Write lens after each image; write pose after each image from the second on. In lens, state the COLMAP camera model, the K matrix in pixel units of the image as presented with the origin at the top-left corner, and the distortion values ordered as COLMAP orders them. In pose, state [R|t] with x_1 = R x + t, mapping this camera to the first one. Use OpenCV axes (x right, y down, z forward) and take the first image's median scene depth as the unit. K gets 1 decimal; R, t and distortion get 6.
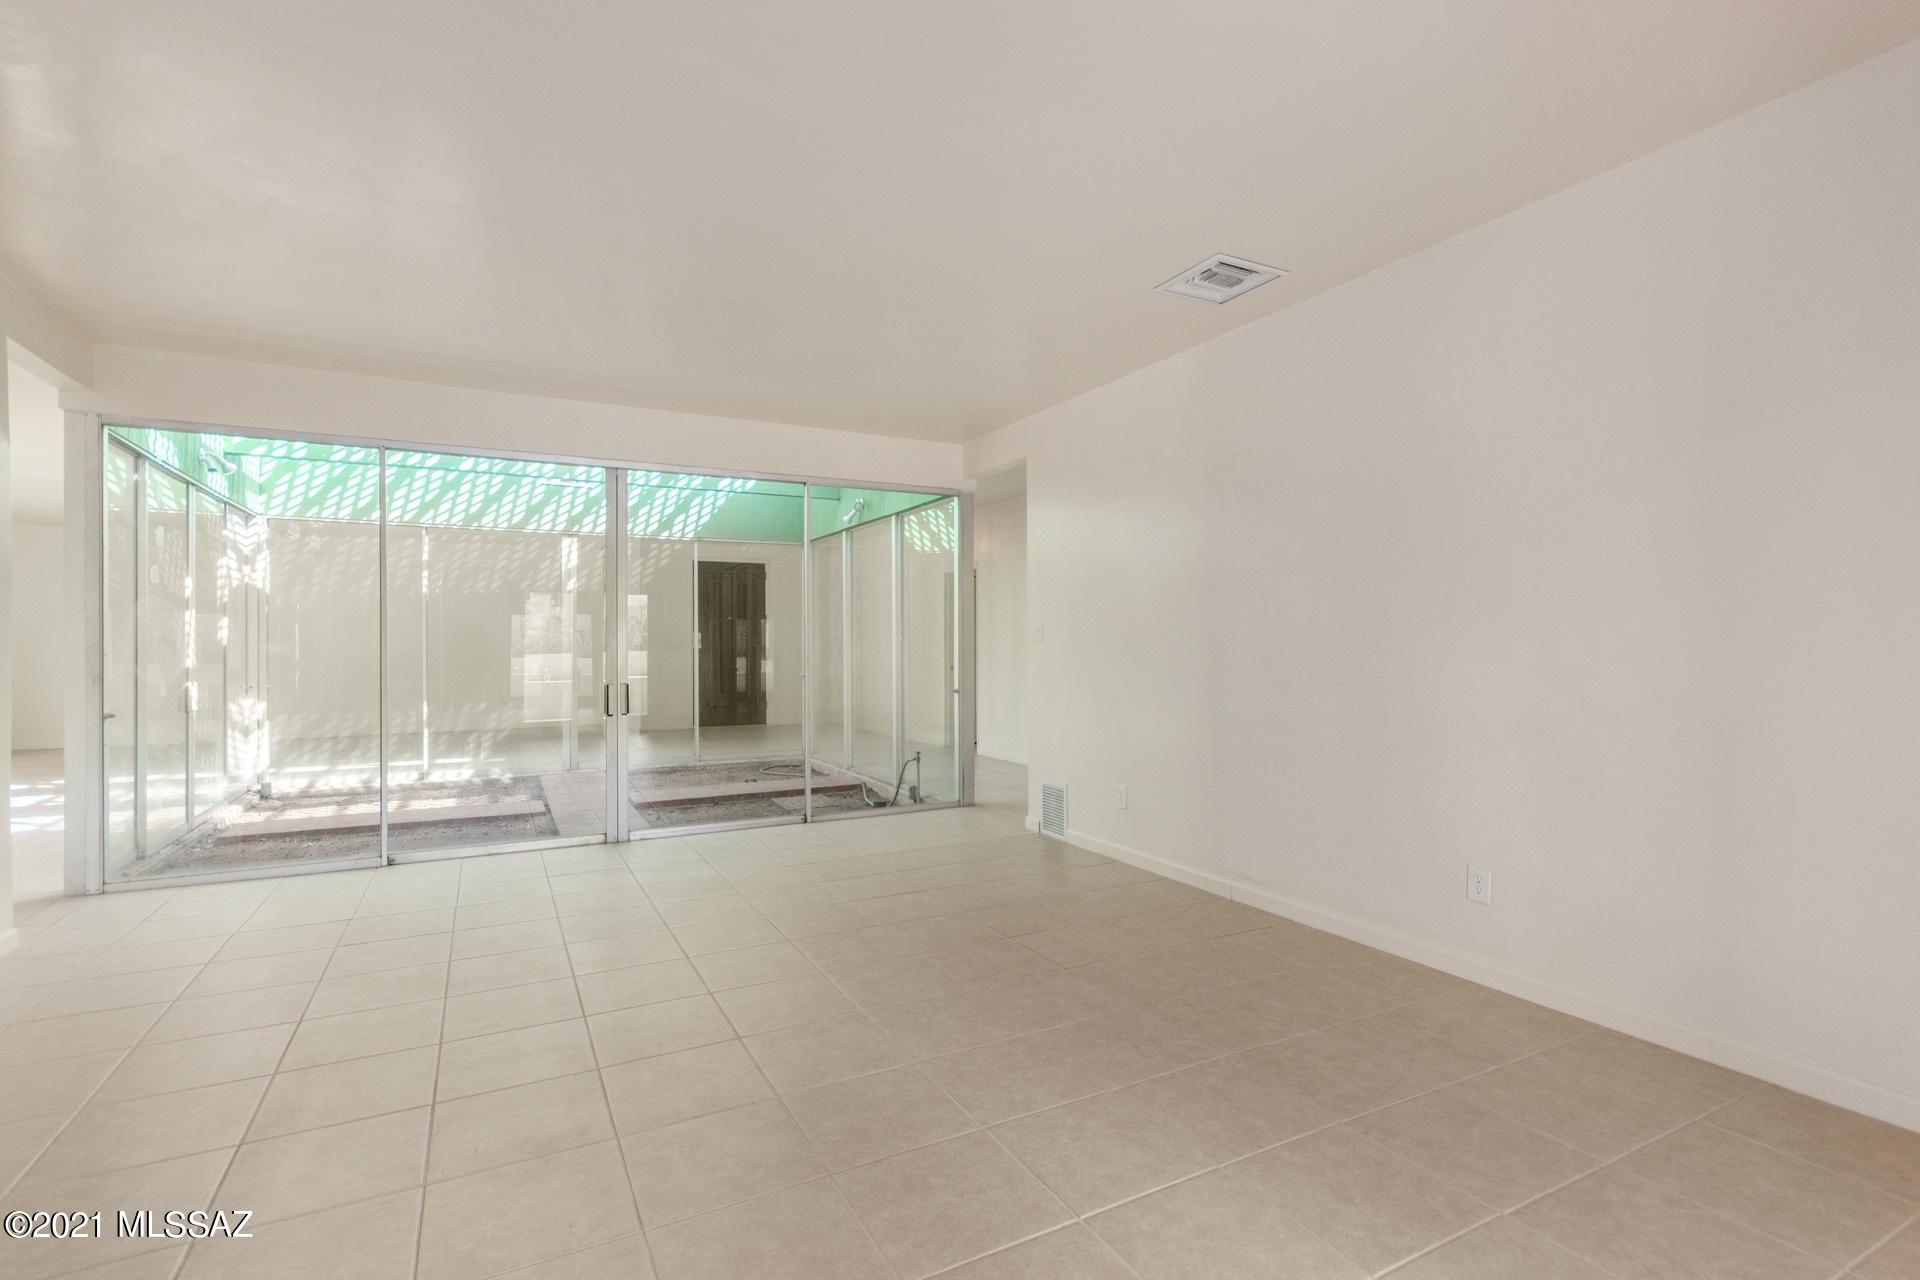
lens RADIAL K [[888.5, 0, 969.3], [0, 888.5, 633.4], [0, 0, 1]] dist [0.001543, 0.000887]
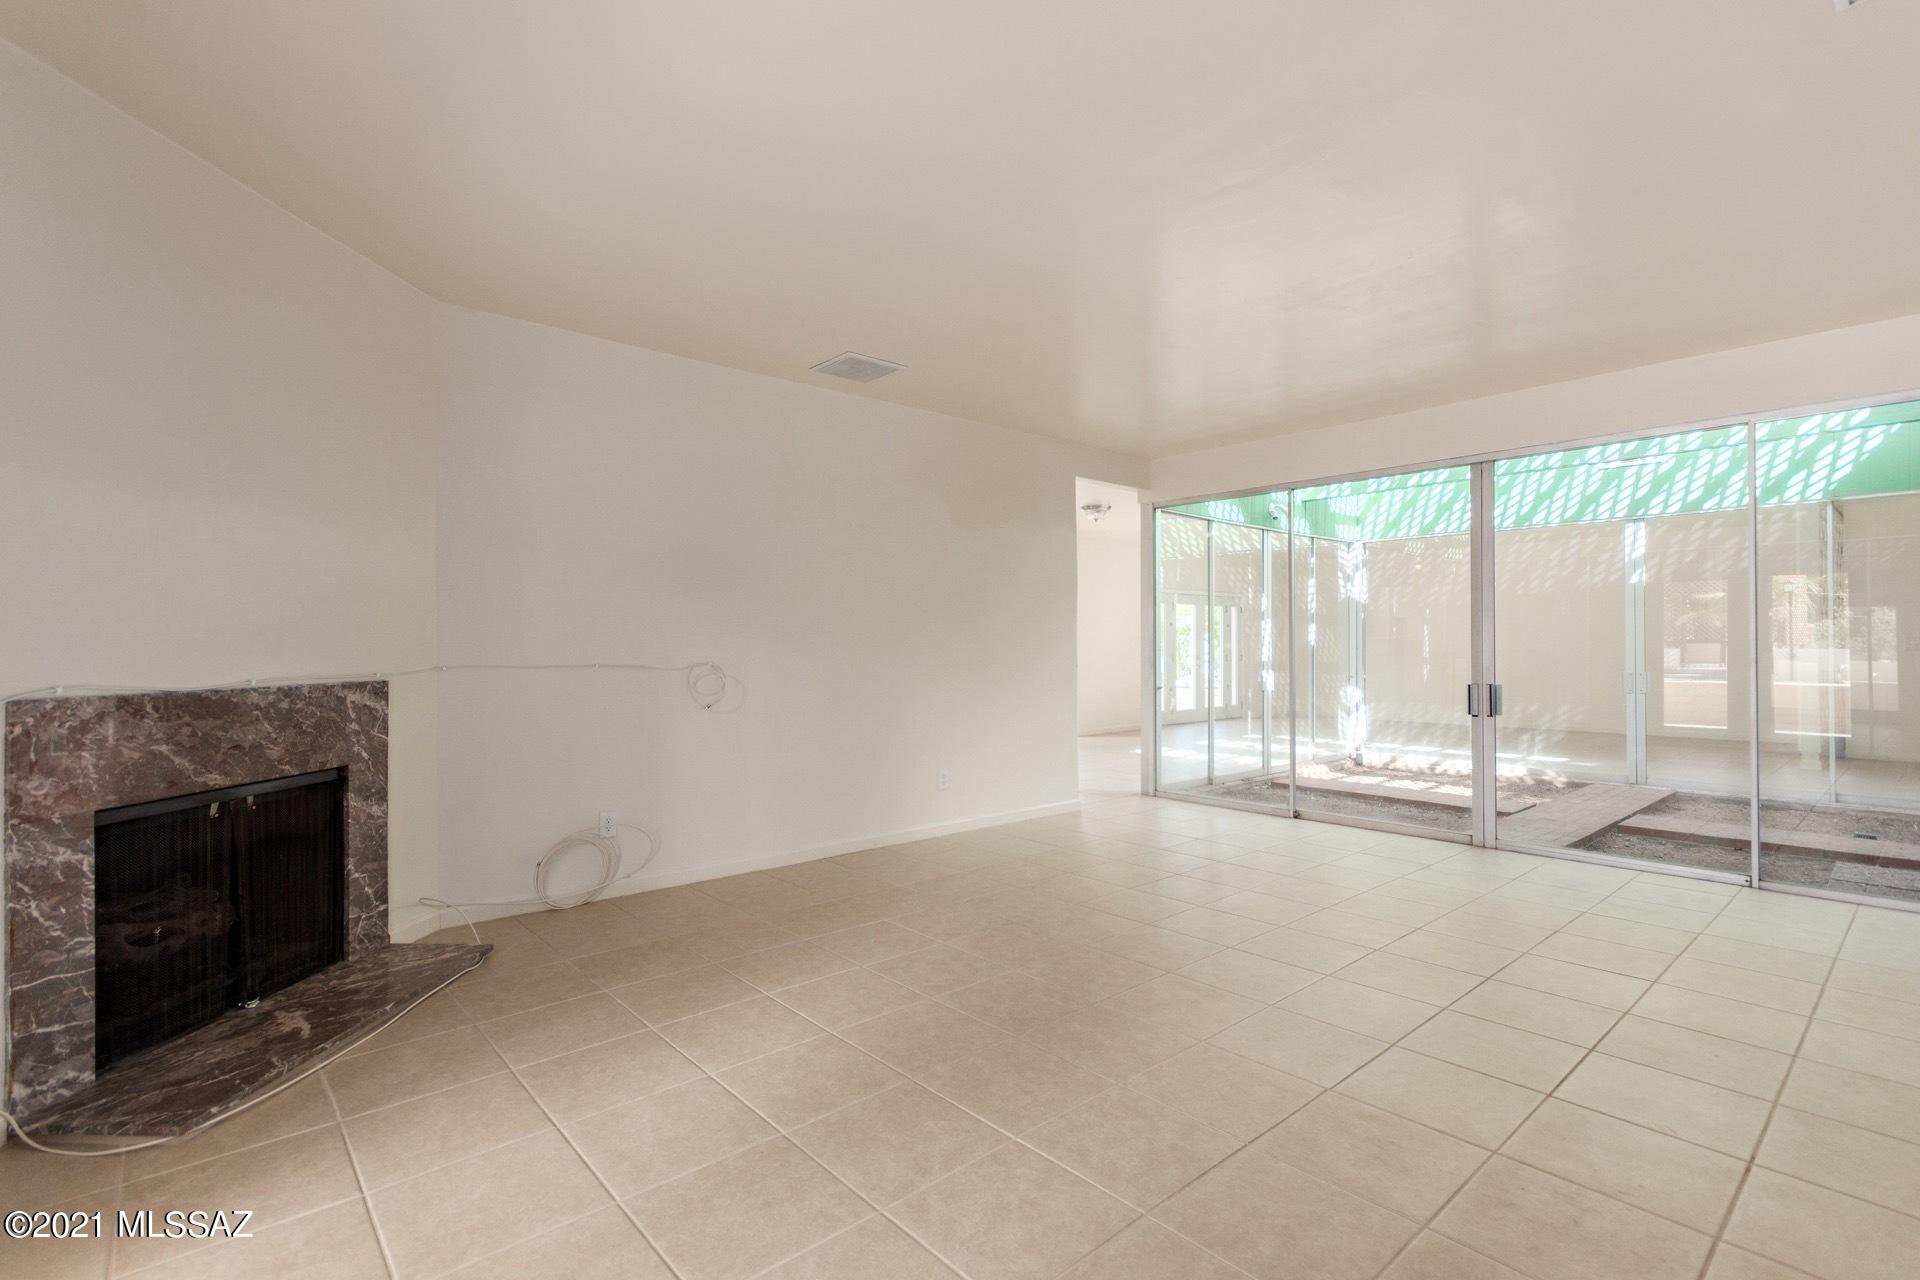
lens RADIAL K [[888.5, 0, 967.8], [0, 888.5, 648.3], [0, 0, 1]] dist [0.001543, 0.000887]
pose [[0.232147, 0.005703, -0.972664, 0.277361], [0.013216, 0.999872, 0.009017, 0.000038], [0.972591, -0.014948, 0.232042, 0.150401]]
